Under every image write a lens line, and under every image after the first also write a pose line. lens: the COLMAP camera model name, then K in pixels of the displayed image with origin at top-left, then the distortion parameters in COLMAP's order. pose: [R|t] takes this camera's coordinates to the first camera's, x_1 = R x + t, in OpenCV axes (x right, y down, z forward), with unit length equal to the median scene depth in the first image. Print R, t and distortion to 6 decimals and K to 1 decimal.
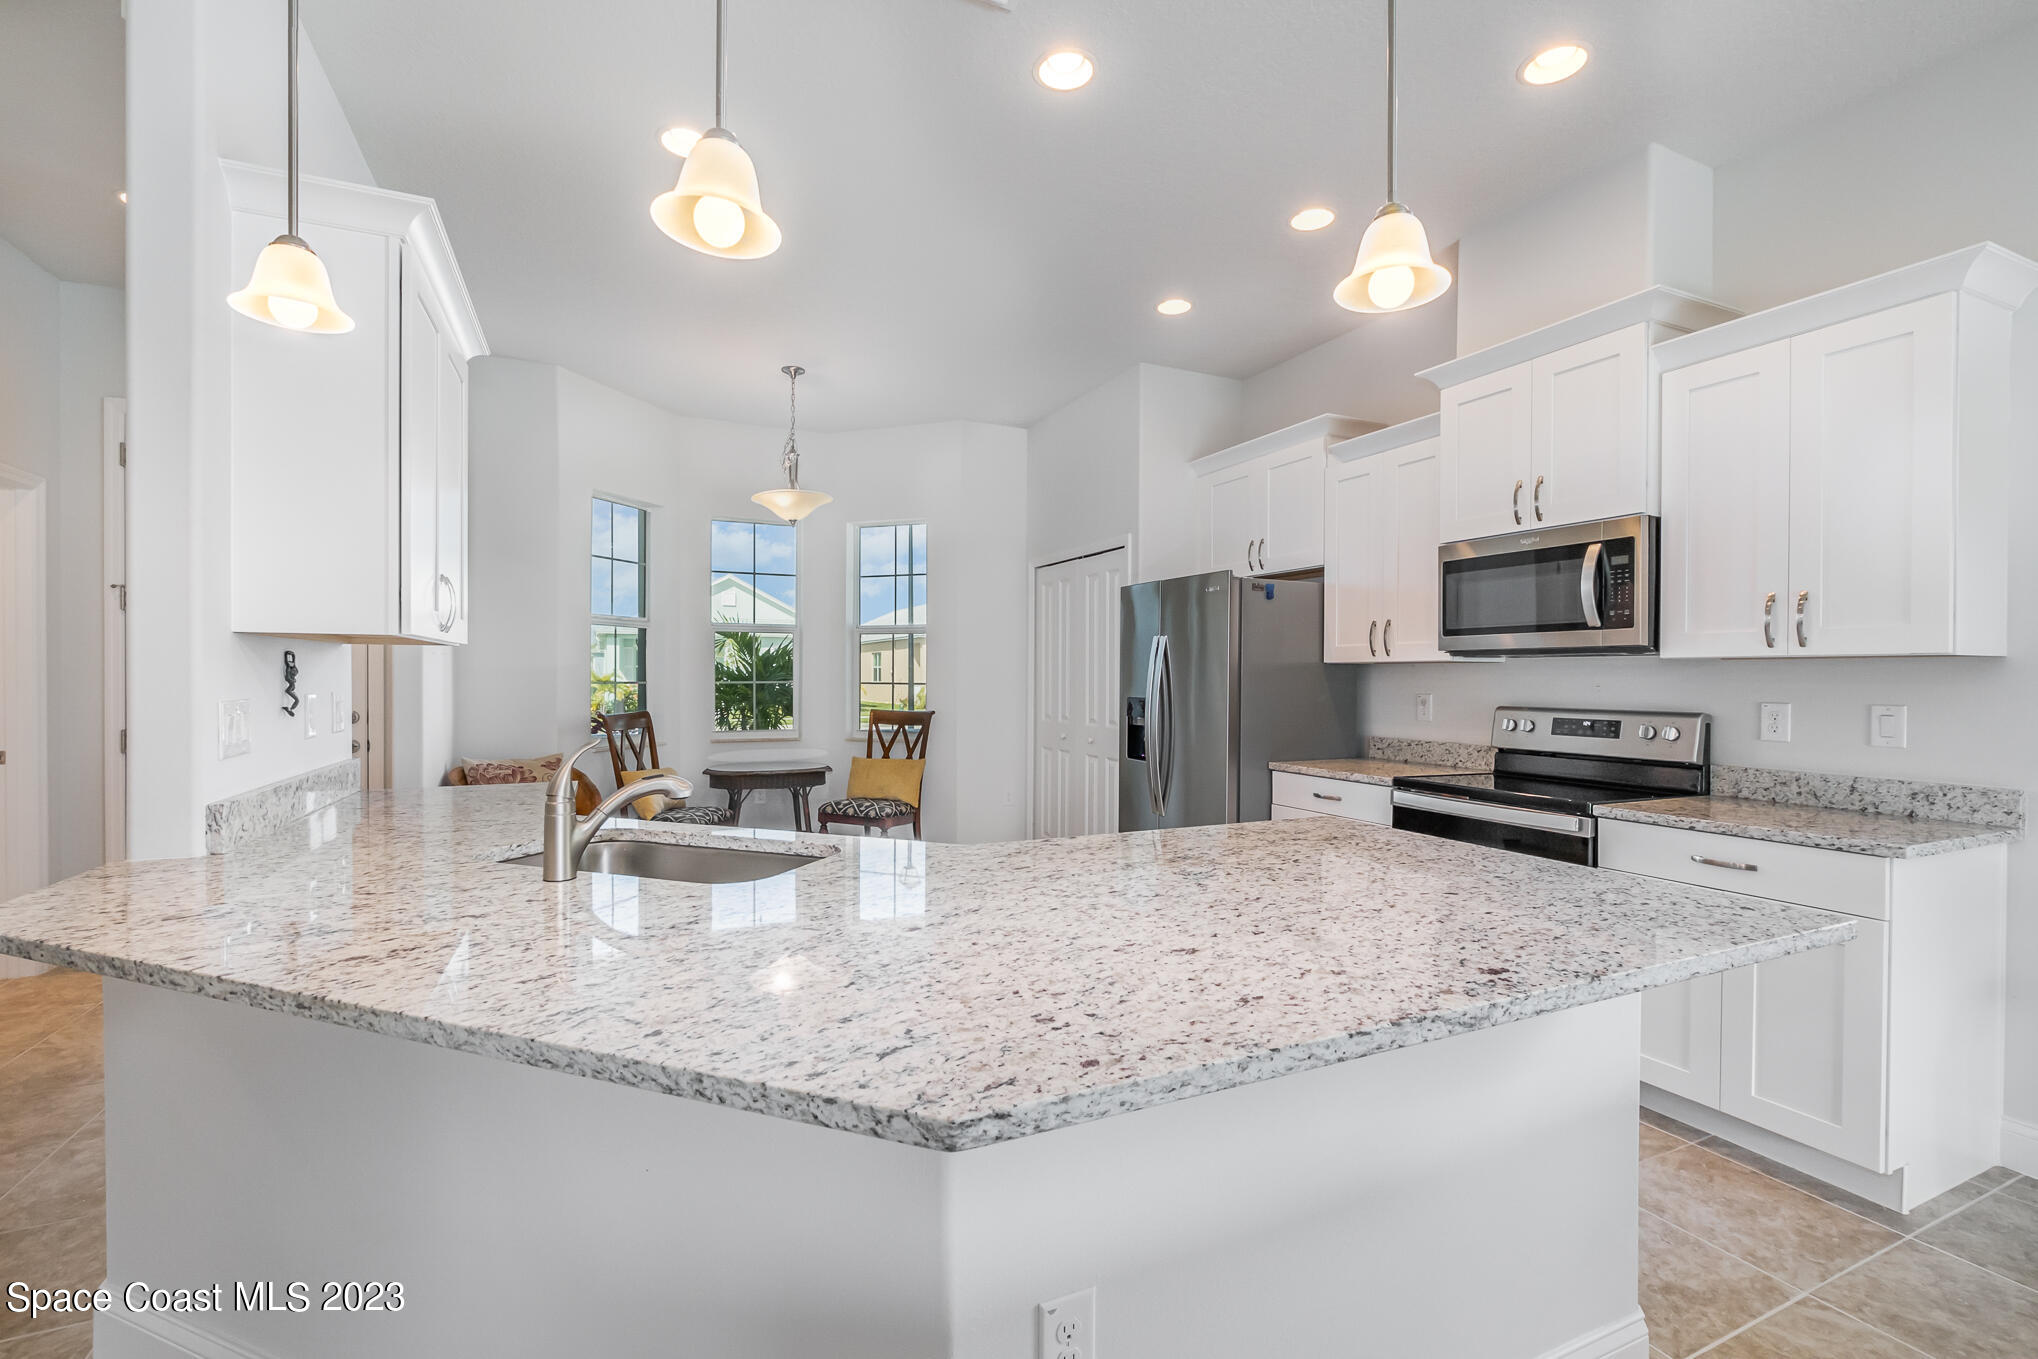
lens RADIAL K [[892.2, 0, 1015.0], [0, 892.2, 670.0], [0, 0, 1]] dist [-0.002172, 0.000040]
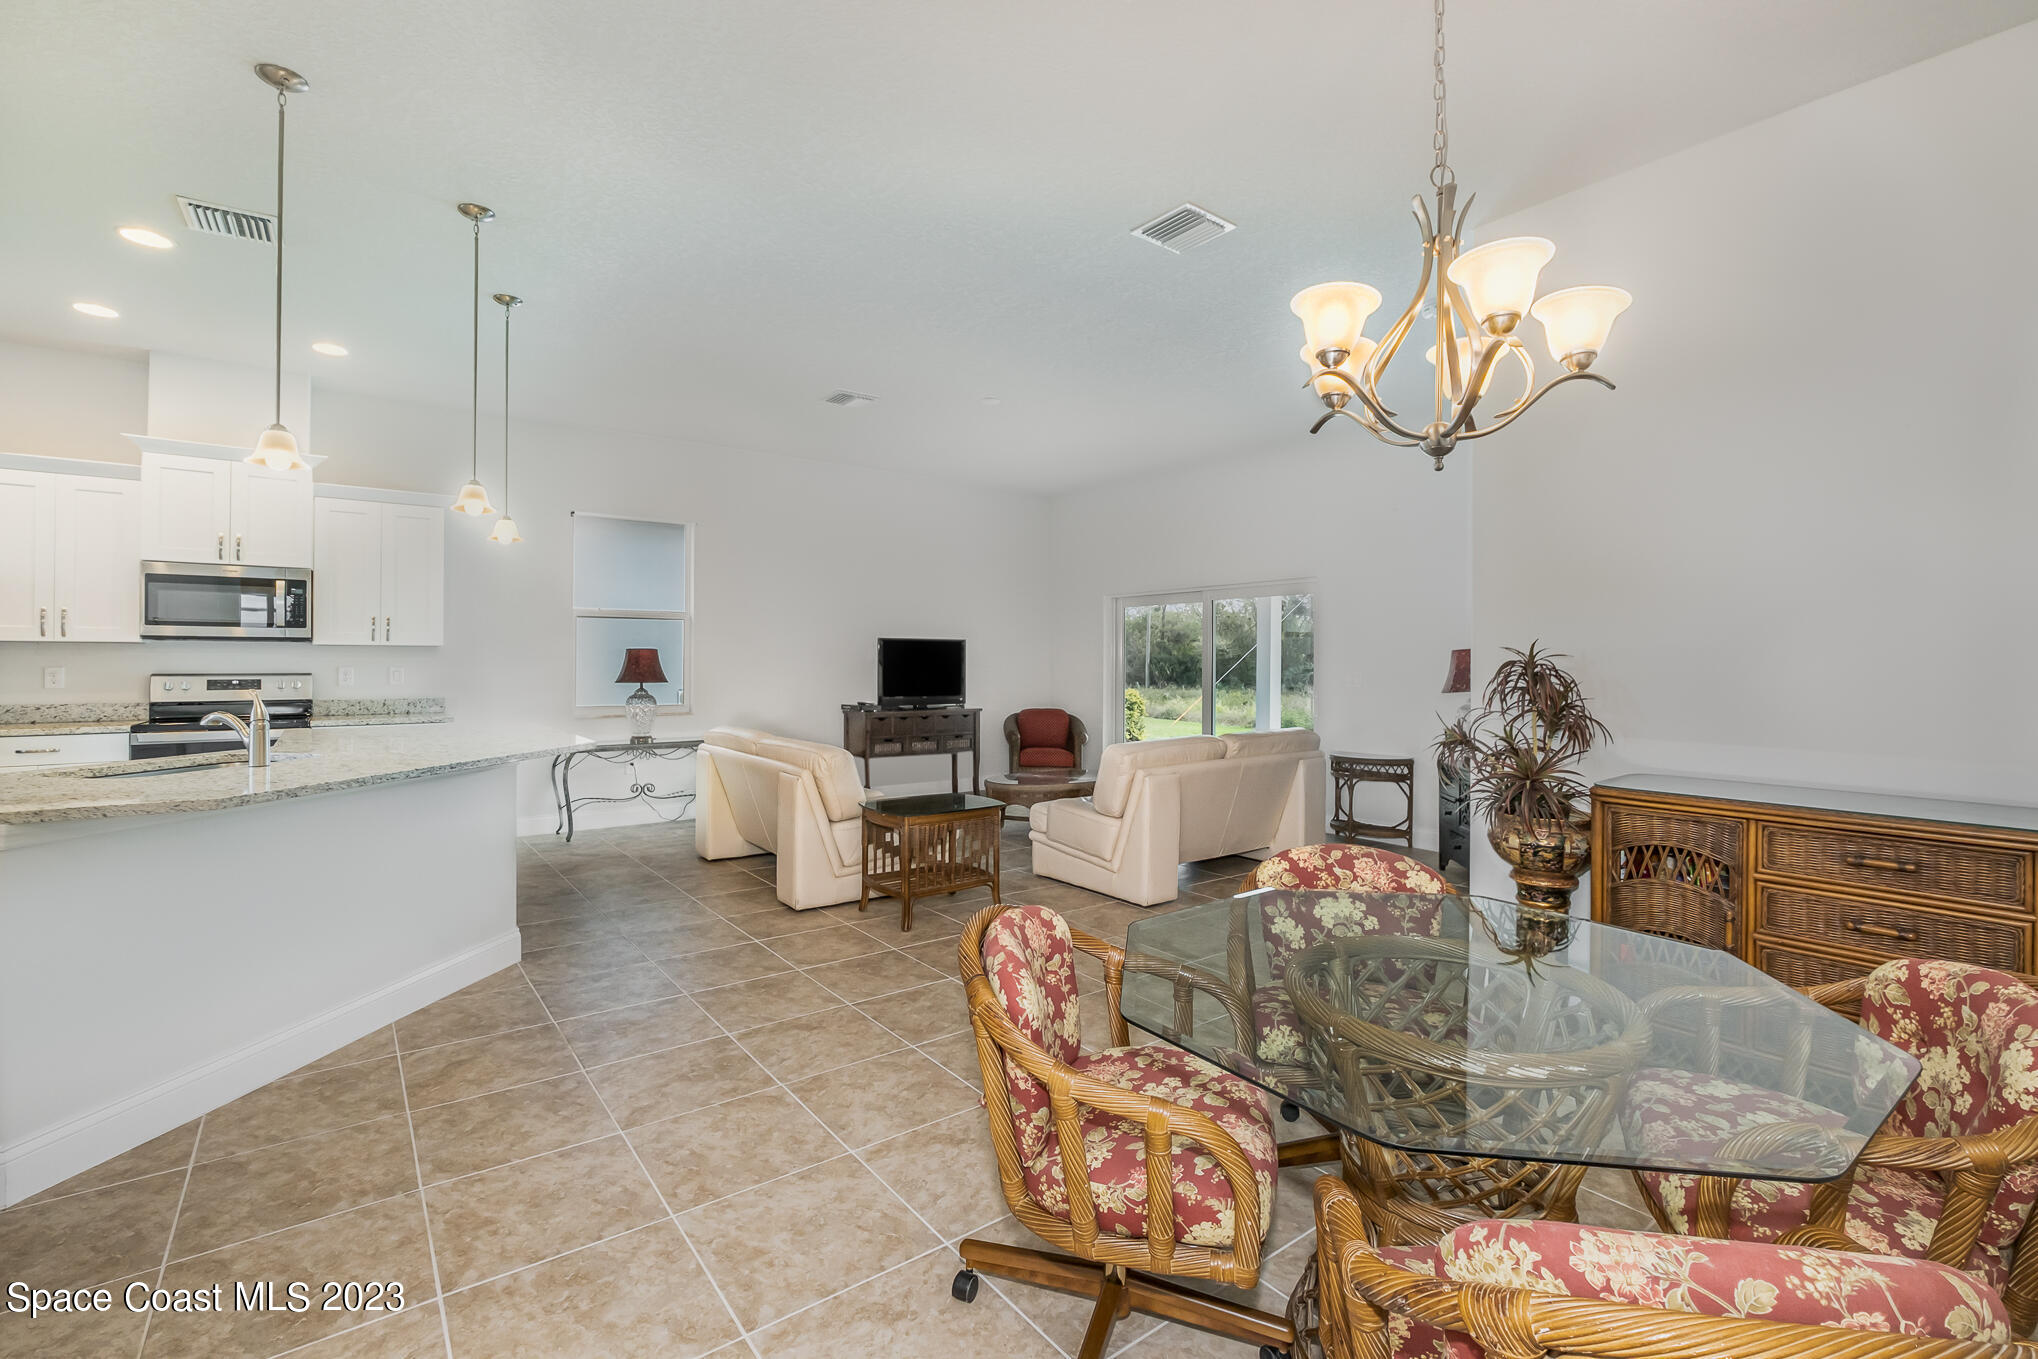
lens RADIAL K [[892.2, 0, 1015.7], [0, 892.2, 670.1], [0, 0, 1]] dist [-0.002172, 0.000040]
pose [[-0.222936, -0.004429, 0.974823, -1.253900], [-0.004002, 0.999985, 0.003628, 0.024615], [-0.974825, -0.003092, -0.222951, -0.047181]]
